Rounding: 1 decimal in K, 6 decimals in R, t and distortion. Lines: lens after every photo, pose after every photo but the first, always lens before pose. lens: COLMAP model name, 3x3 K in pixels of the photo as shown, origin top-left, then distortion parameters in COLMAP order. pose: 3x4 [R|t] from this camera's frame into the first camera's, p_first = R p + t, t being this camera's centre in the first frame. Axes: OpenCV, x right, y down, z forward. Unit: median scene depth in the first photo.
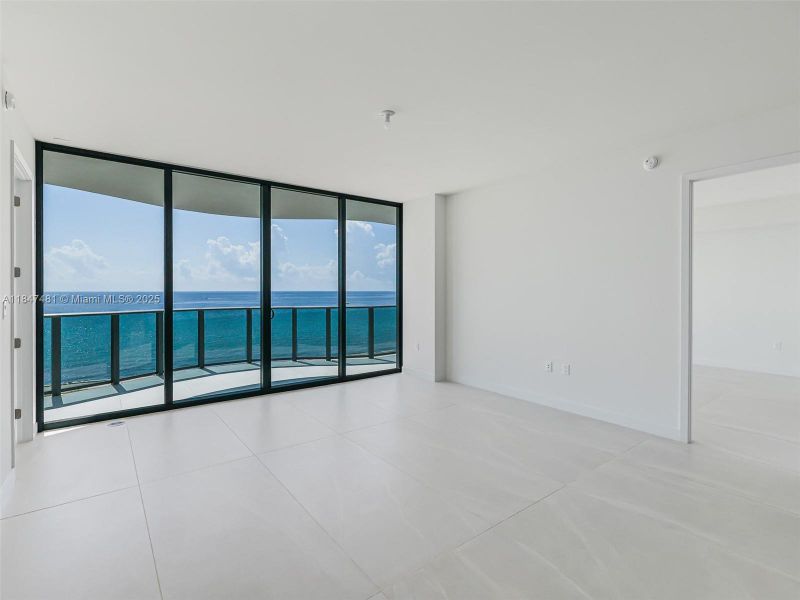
lens RADIAL K [[393.3, 0, 397.0], [0, 393.3, 292.7], [0, 0, 1]] dist [-0.001099, 0.000165]
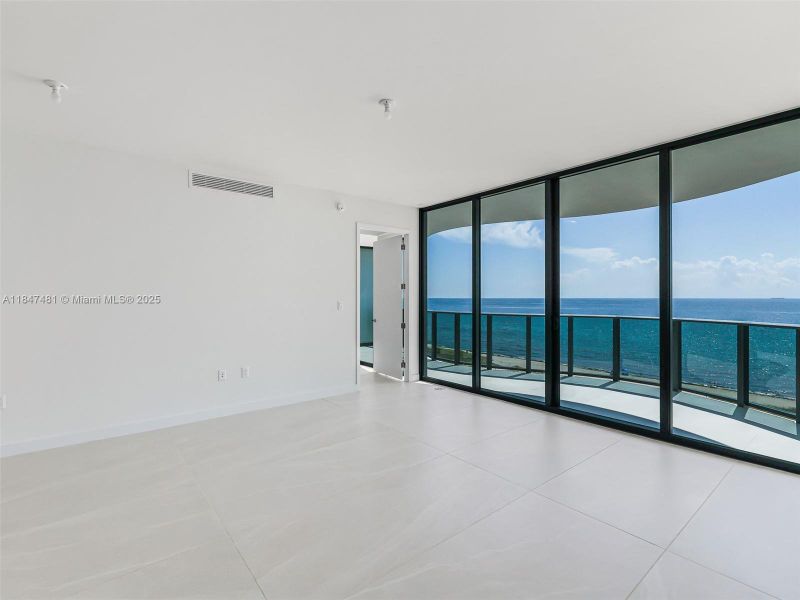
lens RADIAL K [[390.9, 0, 404.2], [0, 390.9, 298.2], [0, 0, 1]] dist [0.000929, 0.000043]
pose [[0.036155, 0.002401, -0.999343, 0.531141], [-0.004639, 0.999987, 0.002234, -0.002517], [0.999335, 0.004555, 0.036166, 0.605218]]
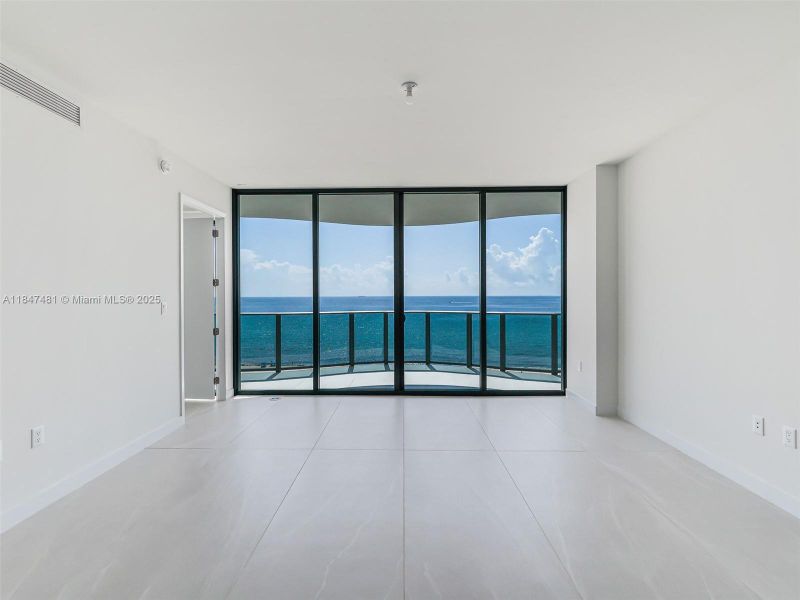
lens RADIAL K [[386.8, 0, 396.0], [0, 386.8, 298.4], [0, 0, 1]] dist [0.001611, 0.000531]
pose [[0.784163, 0.002217, -0.620551, 0.277059], [0.000112, 0.999993, 0.003714, -0.000943], [0.620555, -0.002982, 0.784157, 0.192133]]
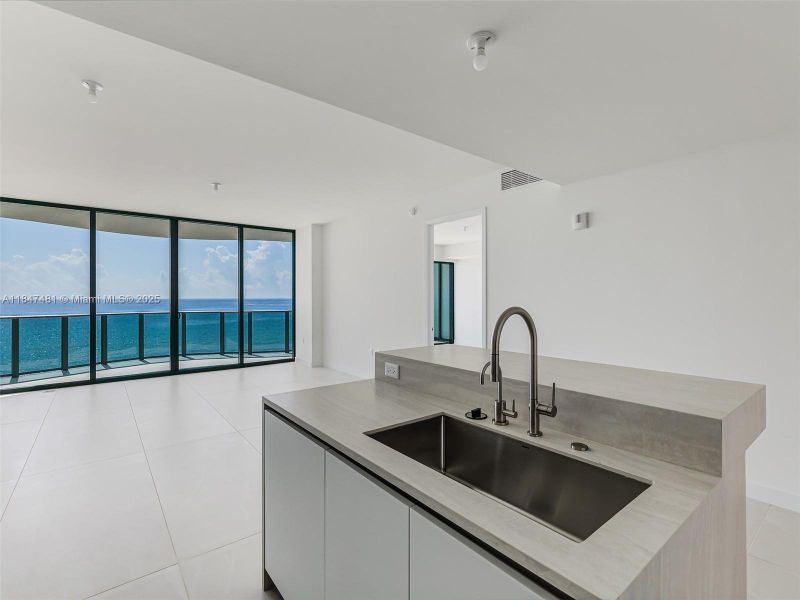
lens RADIAL K [[386.8, 0, 396.0], [0, 386.8, 298.4], [0, 0, 1]] dist [0.001611, 0.000531]
pose [[0.999976, -0.000894, 0.006879, 0.396903], [0.000919, 0.999993, -0.003627, 0.001220], [-0.006876, 0.003634, 0.999970, -0.312713]]
